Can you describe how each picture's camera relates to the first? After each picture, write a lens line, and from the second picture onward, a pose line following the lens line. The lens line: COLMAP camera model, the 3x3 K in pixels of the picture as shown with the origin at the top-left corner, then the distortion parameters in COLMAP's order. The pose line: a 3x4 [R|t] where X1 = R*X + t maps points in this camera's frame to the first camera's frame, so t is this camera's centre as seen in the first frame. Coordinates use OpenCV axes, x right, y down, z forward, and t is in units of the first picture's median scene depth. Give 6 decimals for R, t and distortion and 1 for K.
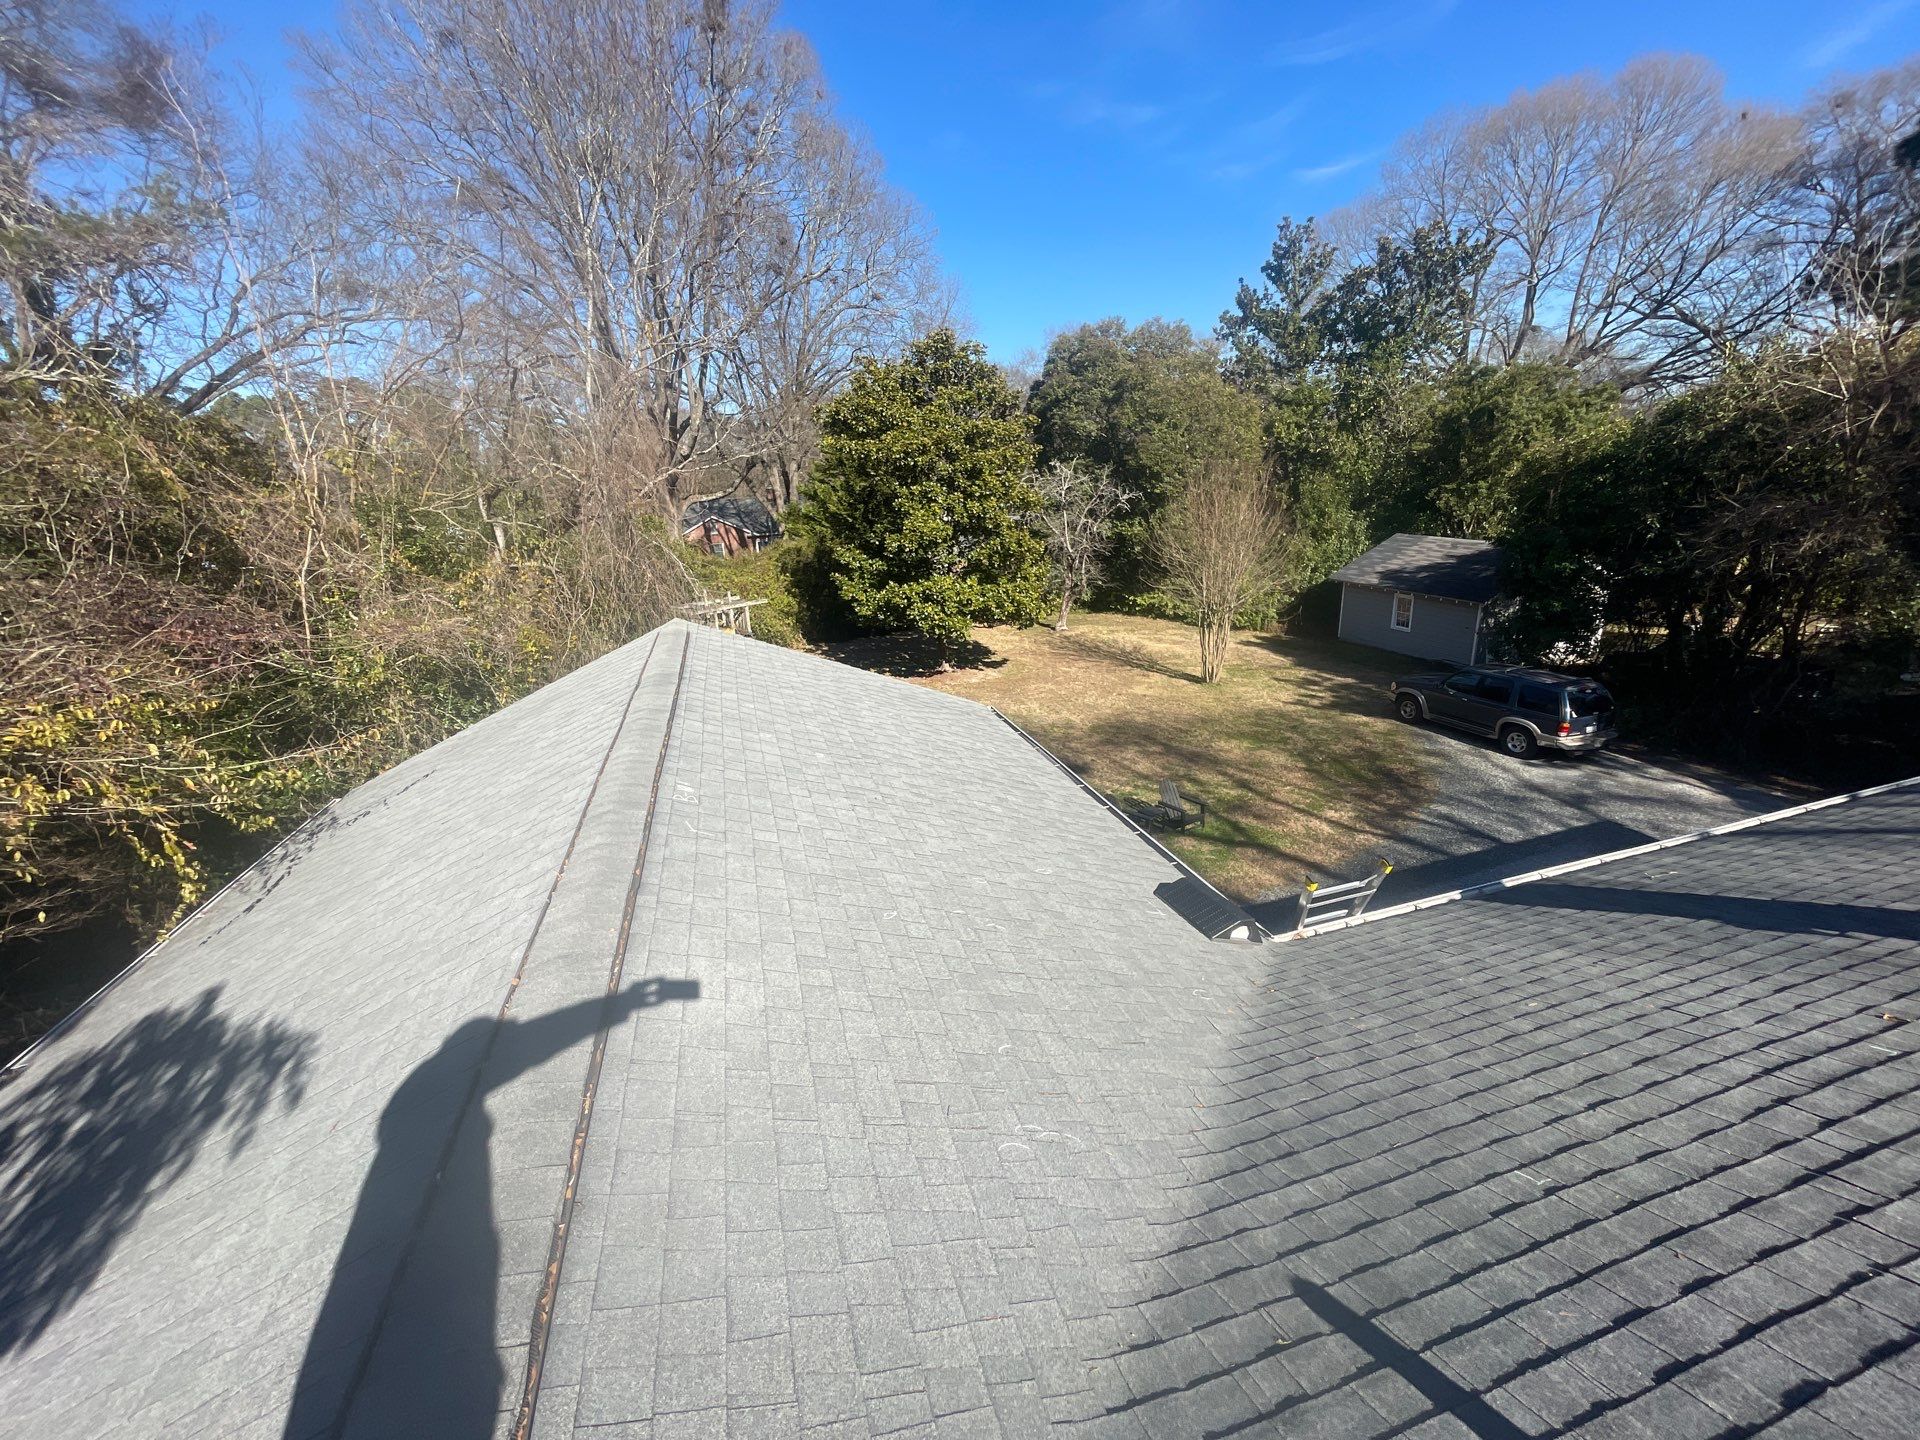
lens RADIAL K [[765.5, 0, 960.0], [0, 765.5, 720.0], [0, 0, 1]] dist [-0.002120, -0.000349]
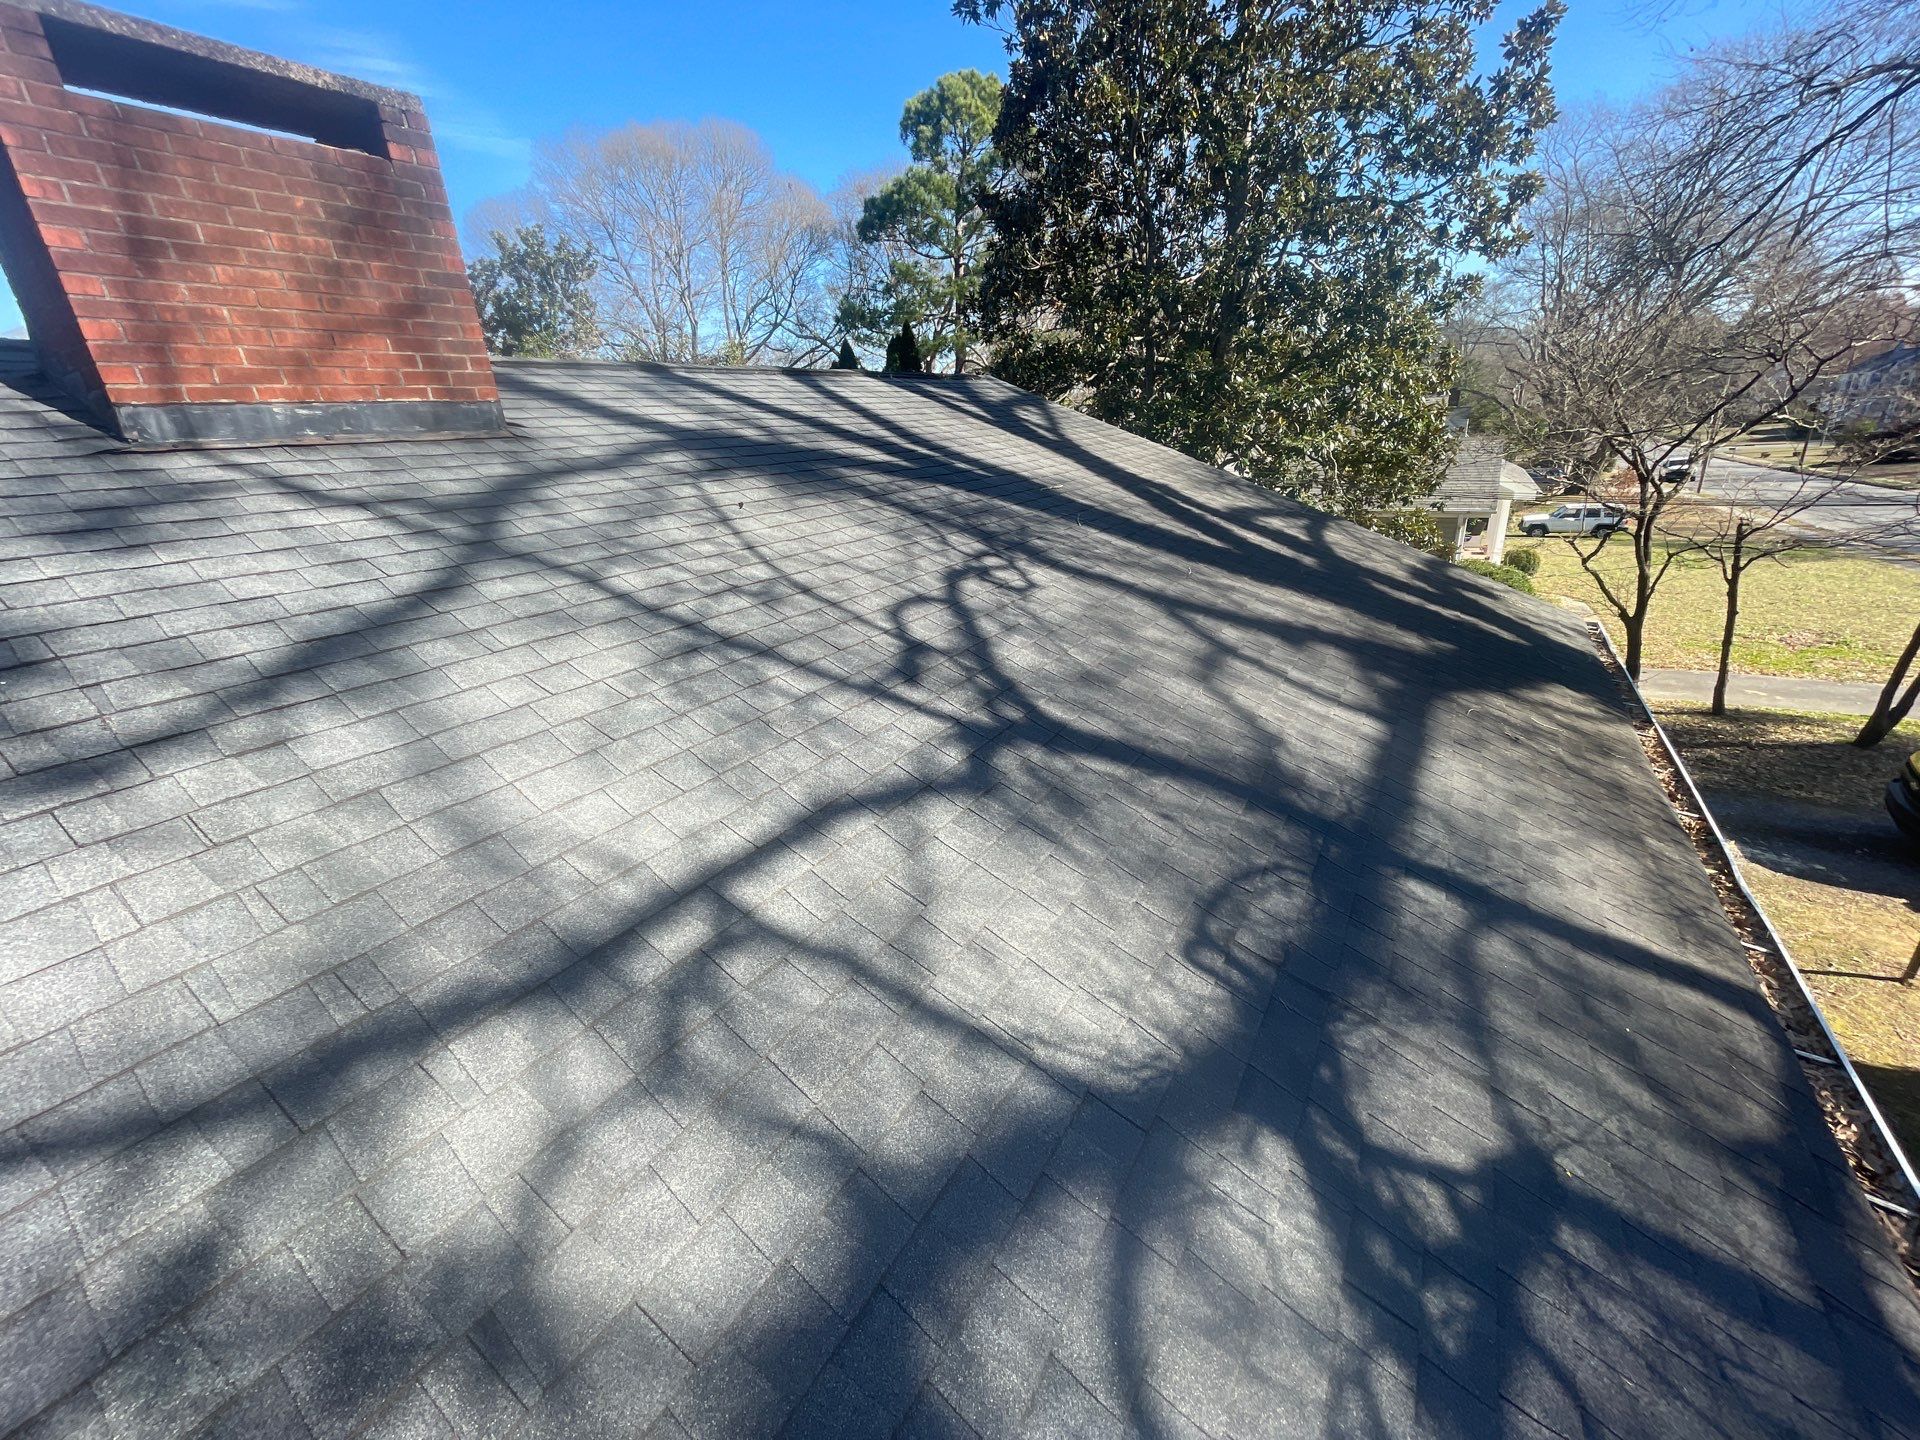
lens RADIAL K [[771.7, 0, 956.3], [0, 771.7, 722.1], [0, 0, 1]] dist [-0.003814, 0.000135]
pose [[0.742677, -0.227051, 0.629983, 0.234888], [0.224813, 0.970703, 0.084821, 0.072488], [-0.630785, 0.078634, 0.771963, -0.169728]]
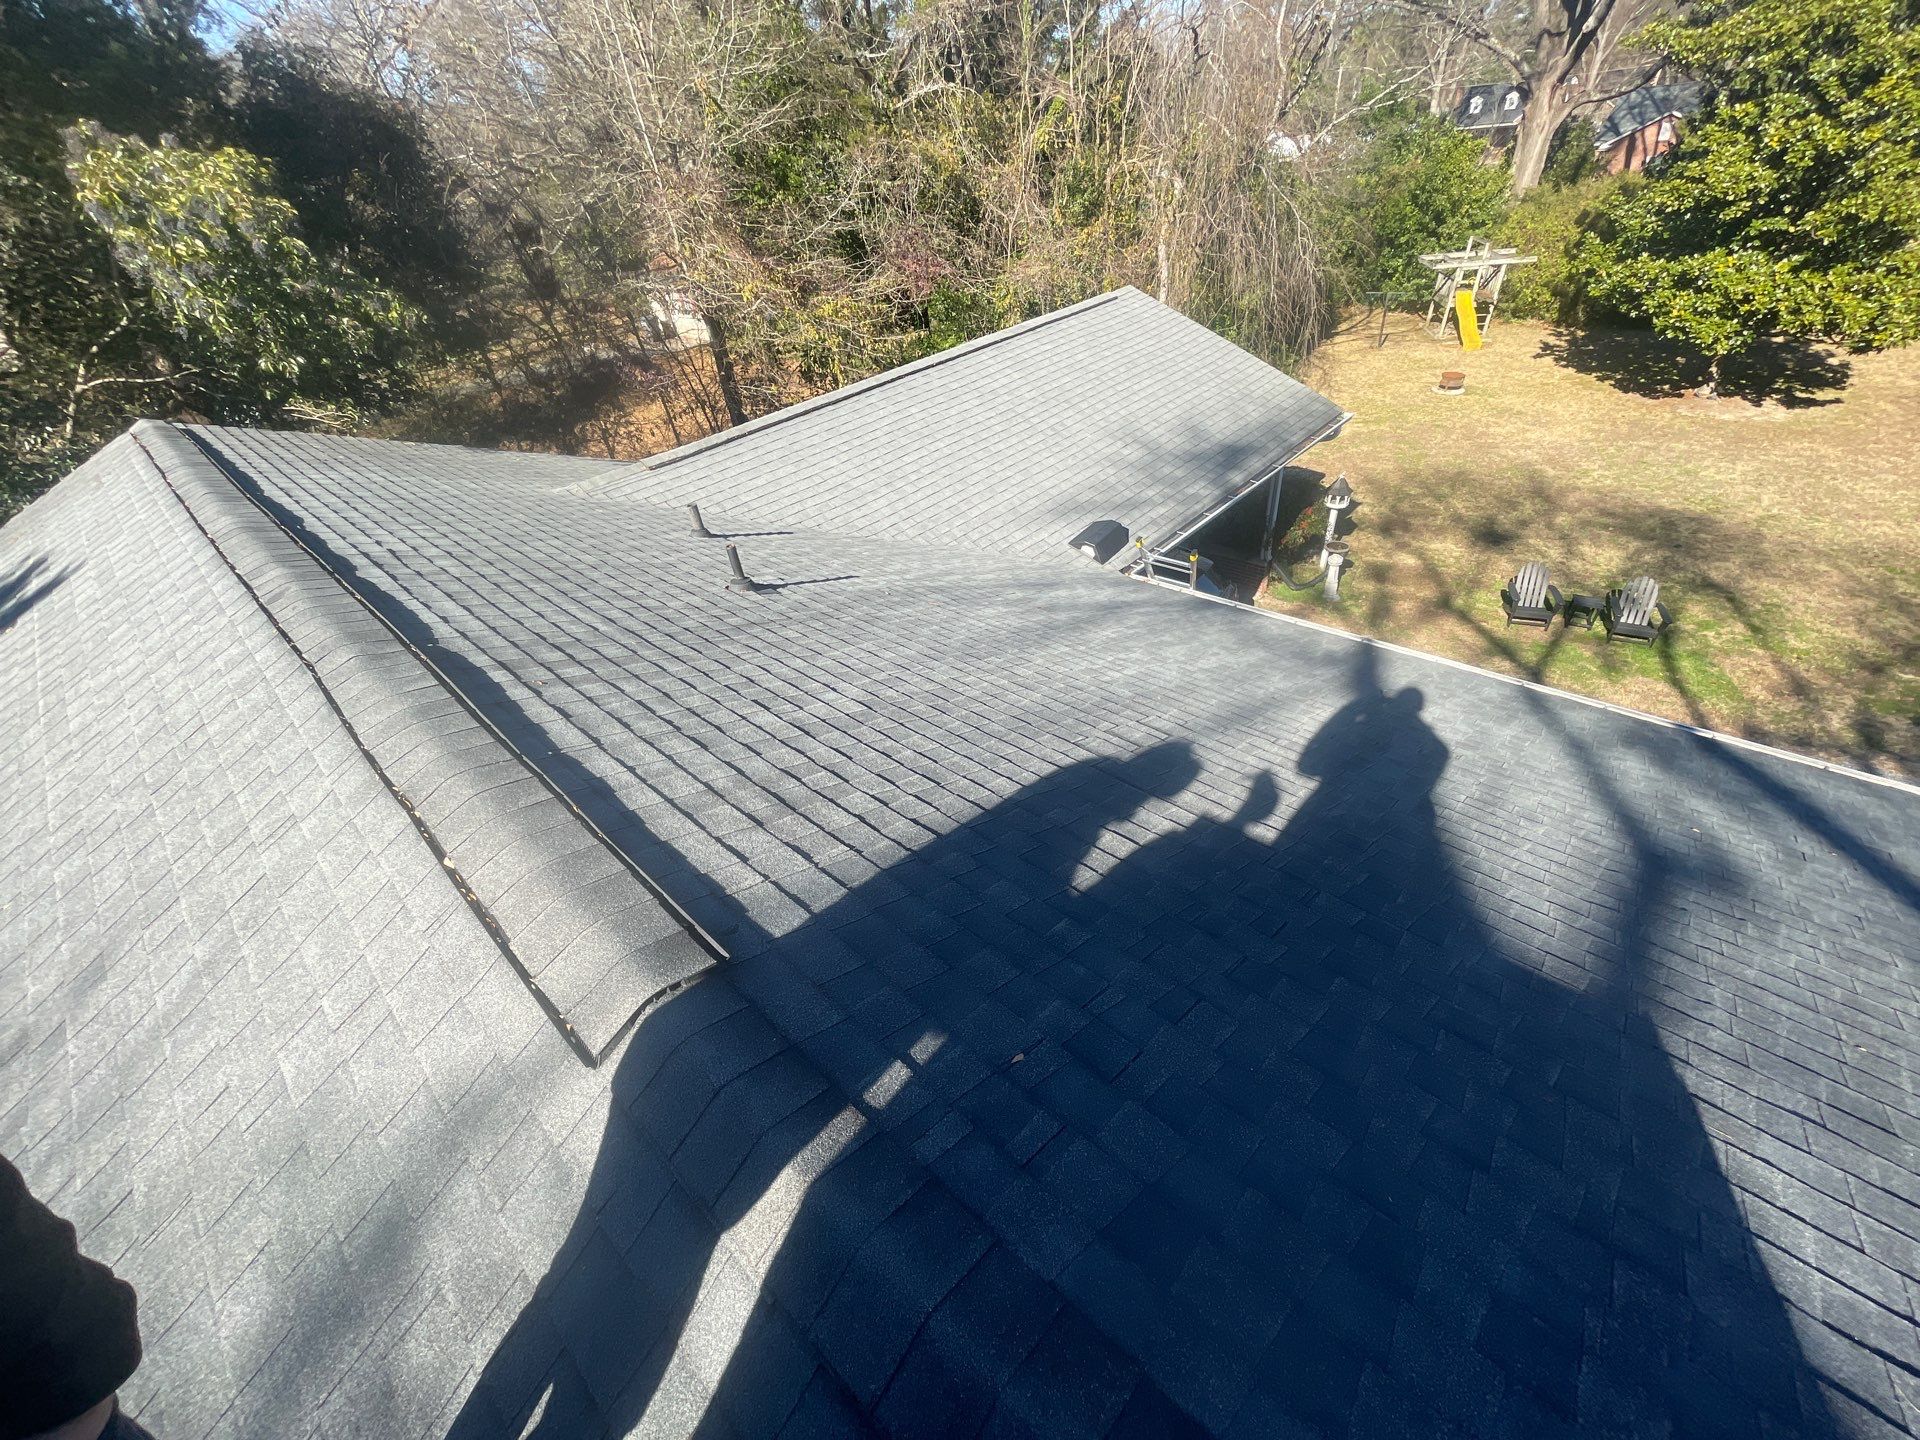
lens RADIAL K [[774.9, 0, 960.0], [0, 774.9, 720.0], [0, 0, 1]] dist [-0.002146, -0.000161]
pose [[0.517527, 0.516828, -0.681949, 0.229597], [-0.184920, 0.845701, 0.500594, -0.031829], [0.835446, -0.132965, 0.533245, -0.037349]]
